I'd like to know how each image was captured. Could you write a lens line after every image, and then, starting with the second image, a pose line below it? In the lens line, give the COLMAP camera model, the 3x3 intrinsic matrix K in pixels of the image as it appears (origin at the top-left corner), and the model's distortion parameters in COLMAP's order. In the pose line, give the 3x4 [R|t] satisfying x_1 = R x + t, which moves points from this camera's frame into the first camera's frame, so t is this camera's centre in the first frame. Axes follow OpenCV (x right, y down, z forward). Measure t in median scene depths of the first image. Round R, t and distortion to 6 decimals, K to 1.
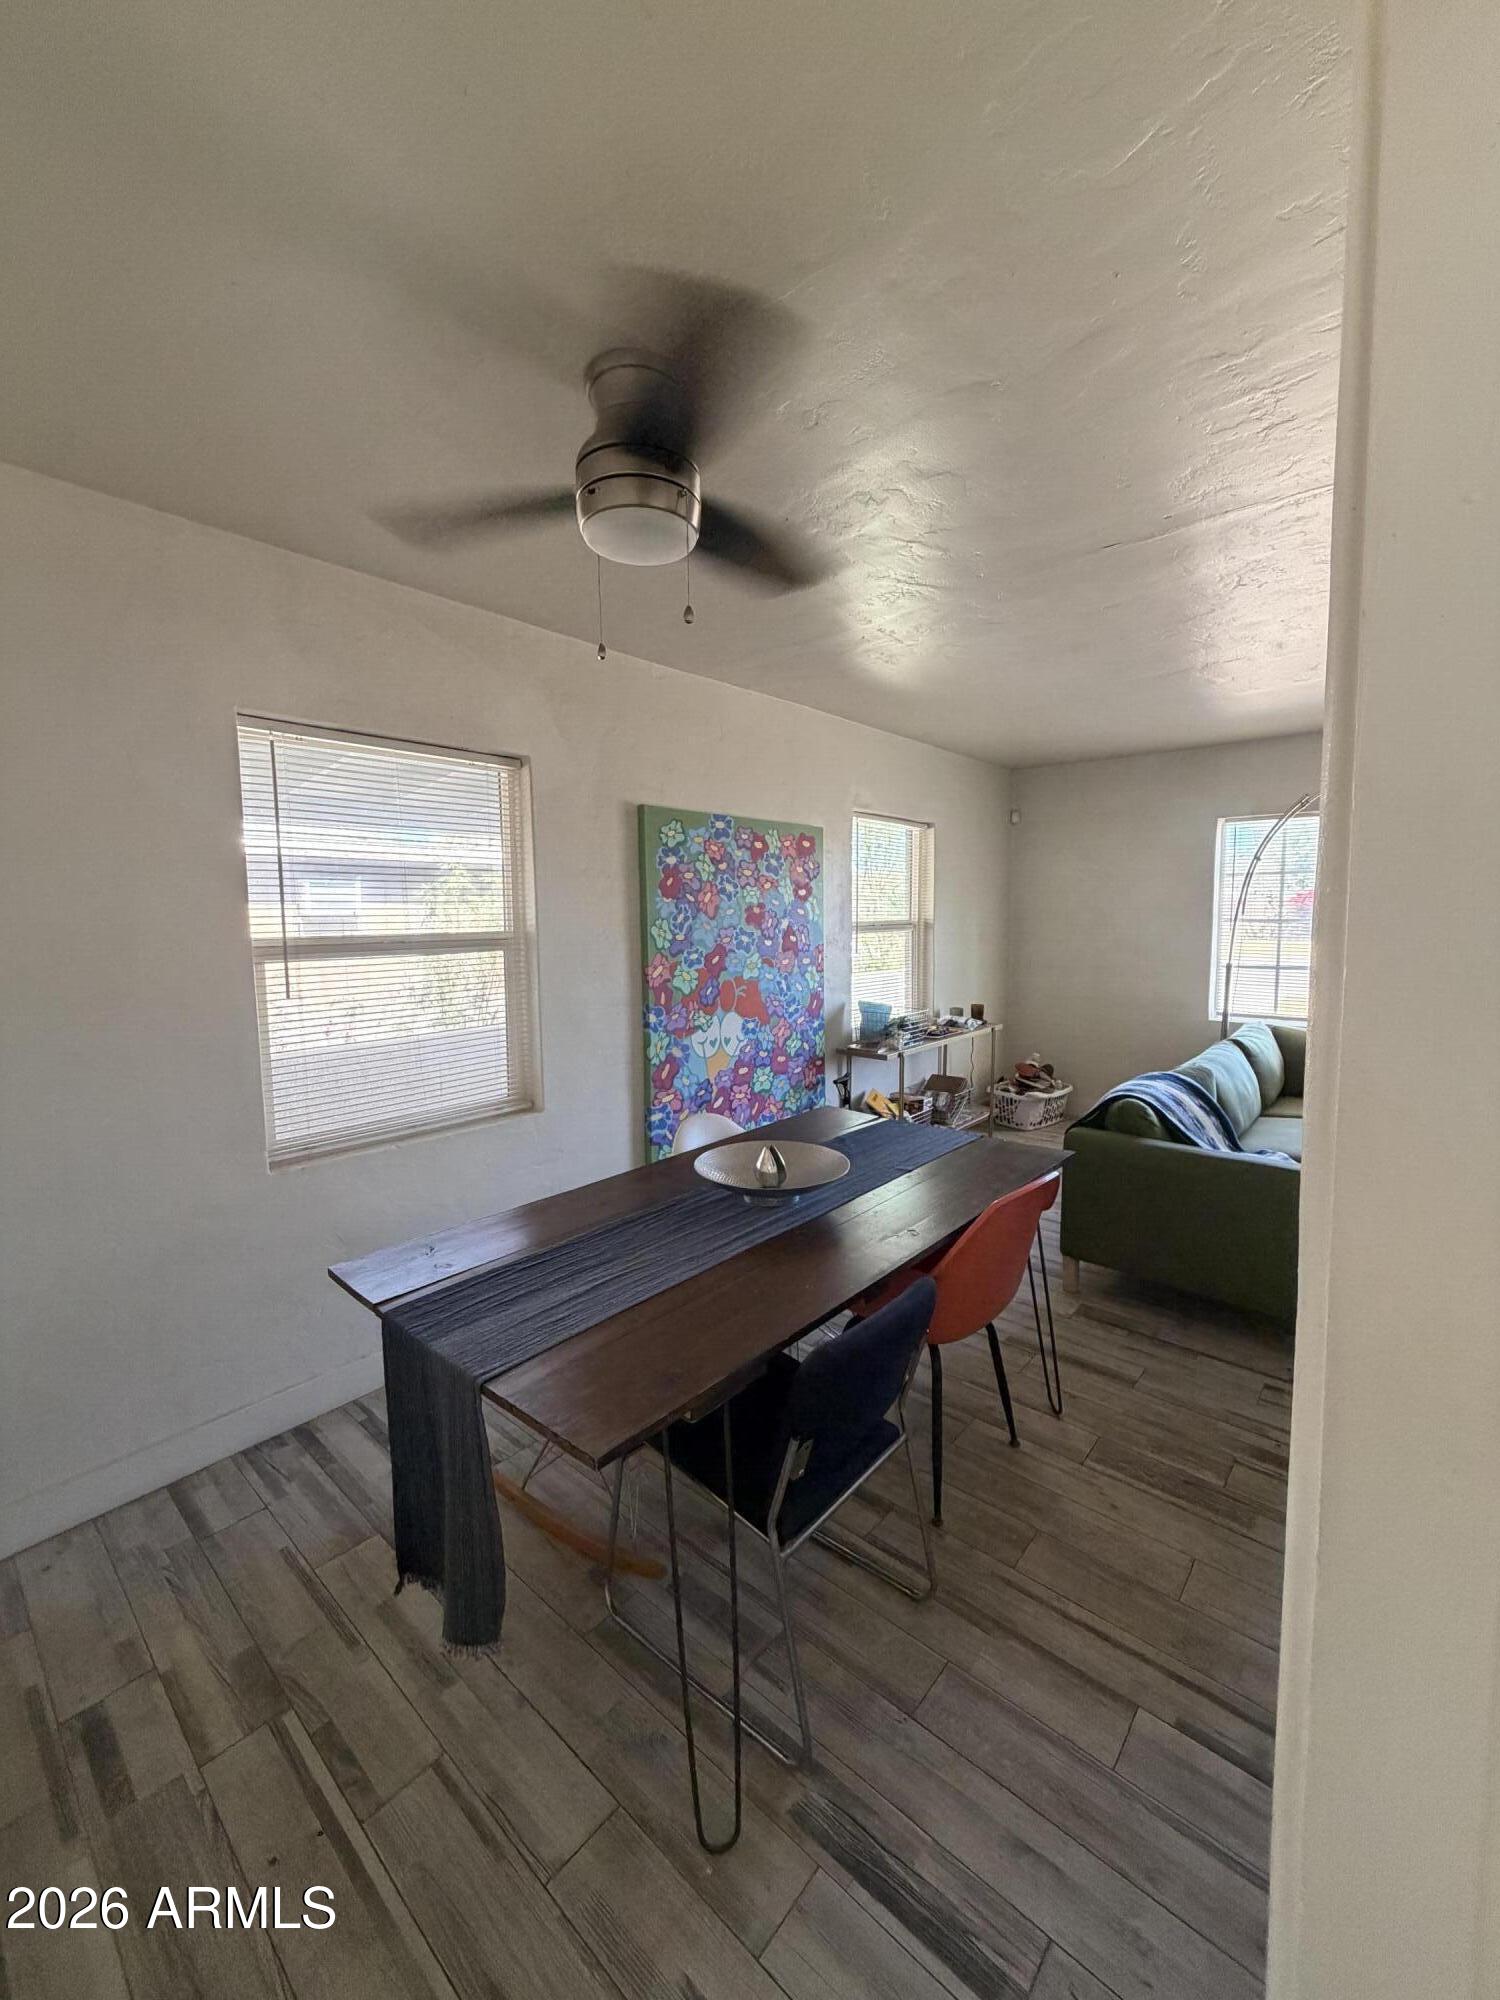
lens RADIAL K [[796.3, 0, 750.0], [0, 796.3, 1000.0], [0, 0, 1]] dist [0.000156, 0.000025]
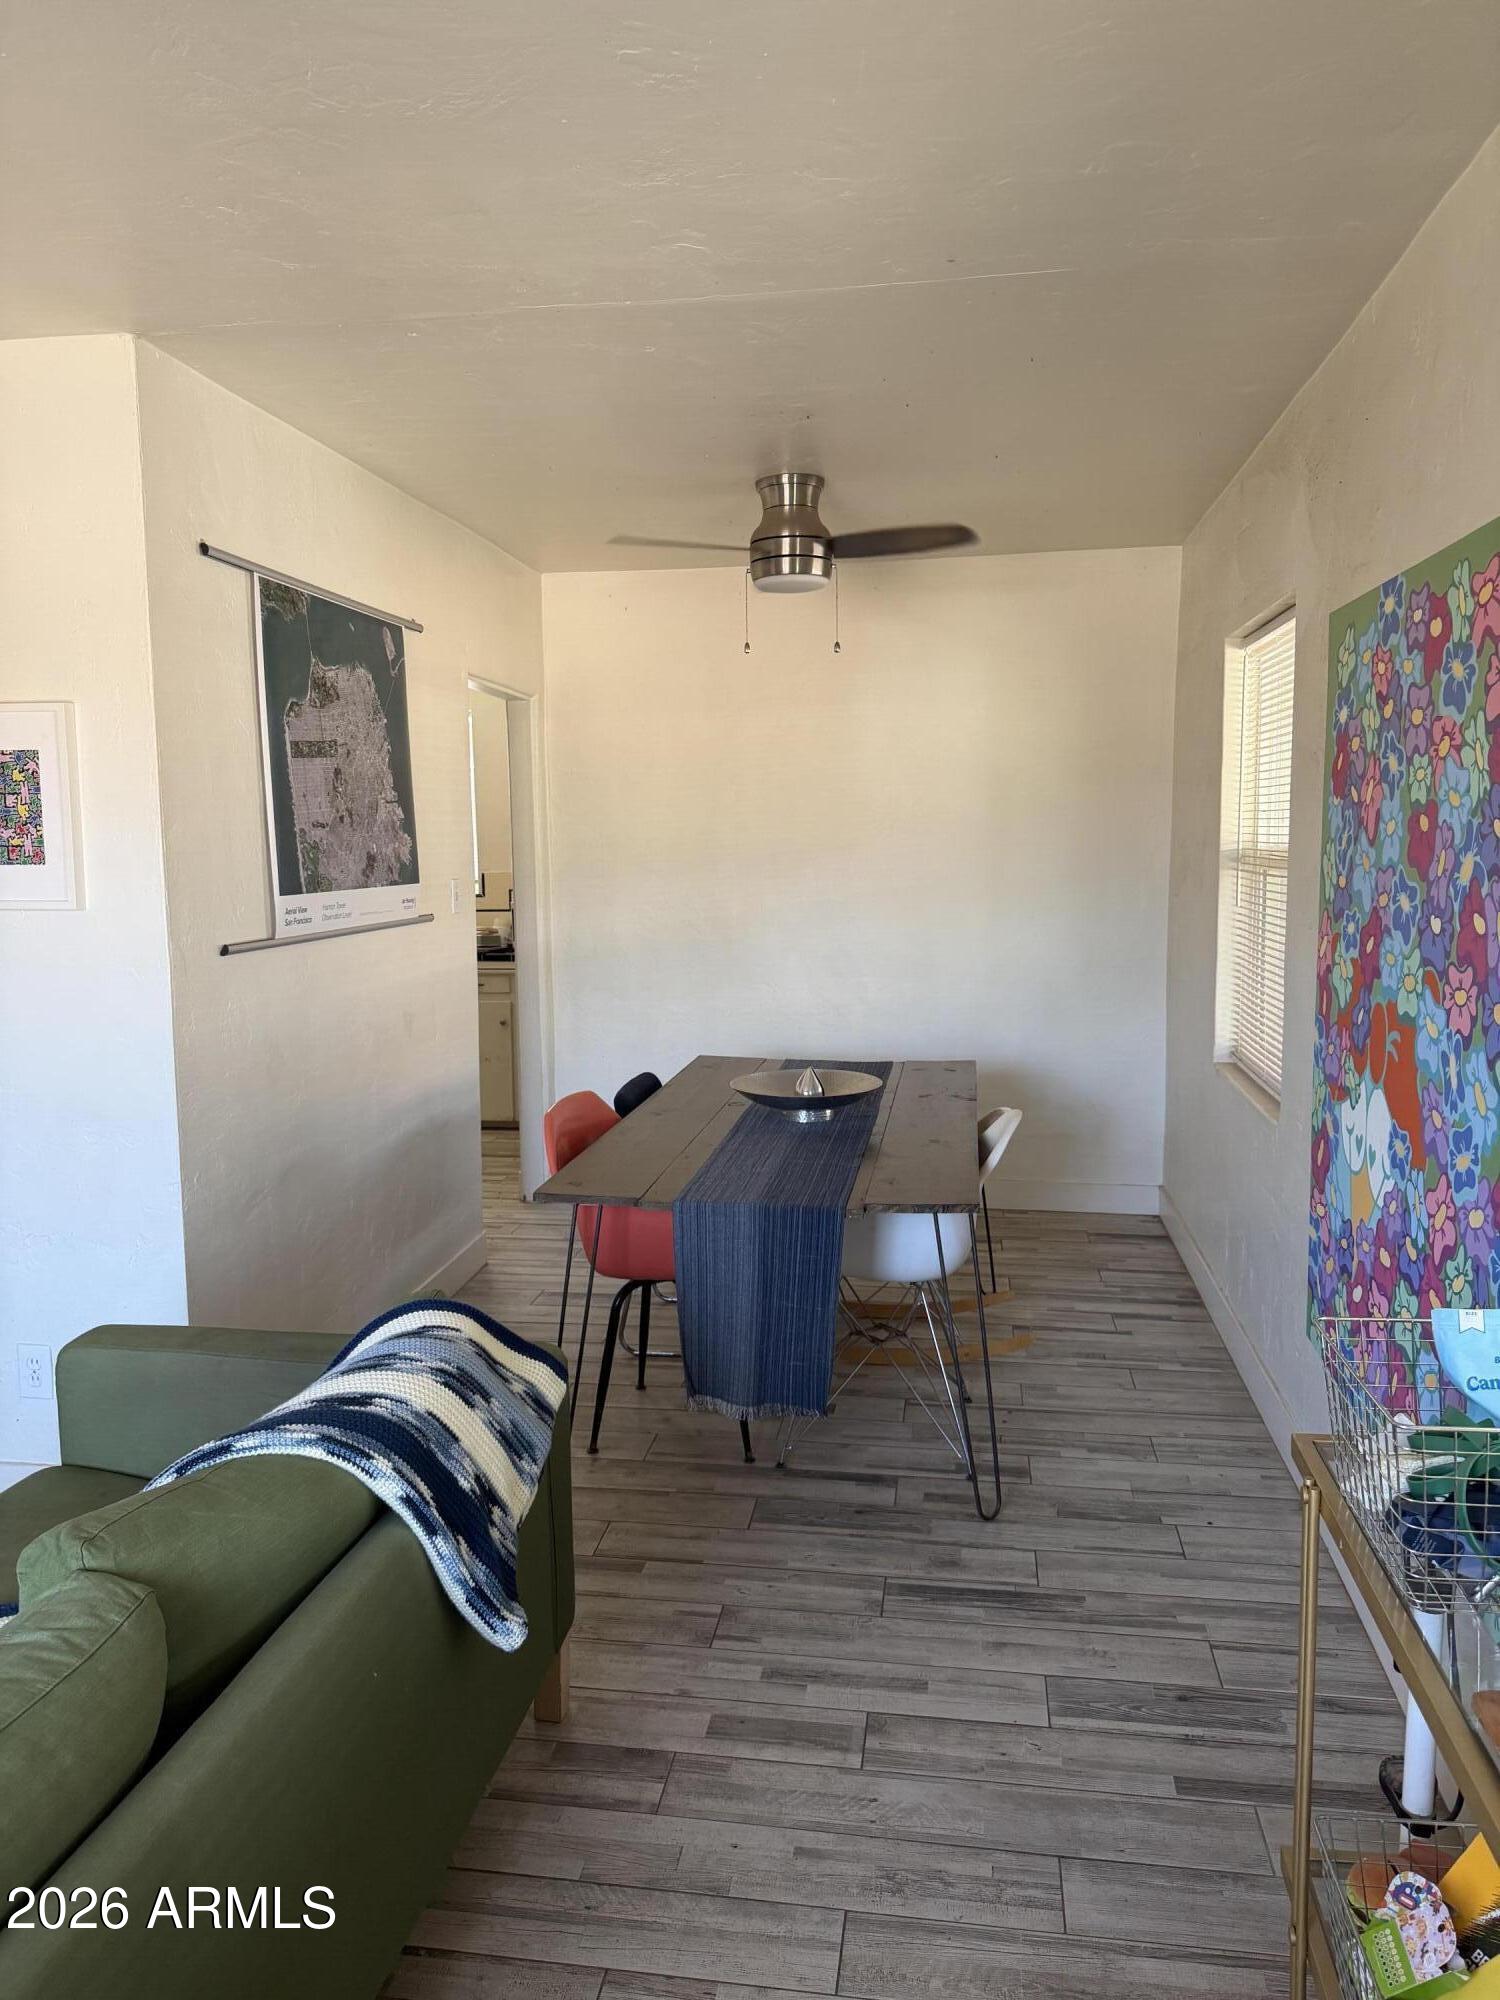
lens RADIAL K [[1389.0, 0, 752.1], [0, 1389.0, 987.7], [0, 0, 1]] dist [0.081138, -0.109836]
pose [[-0.842395, 0.085724, -0.531998, 0.597166], [-0.032613, 0.977345, 0.209127, -0.166902], [0.537873, 0.193518, -0.820515, 1.406120]]
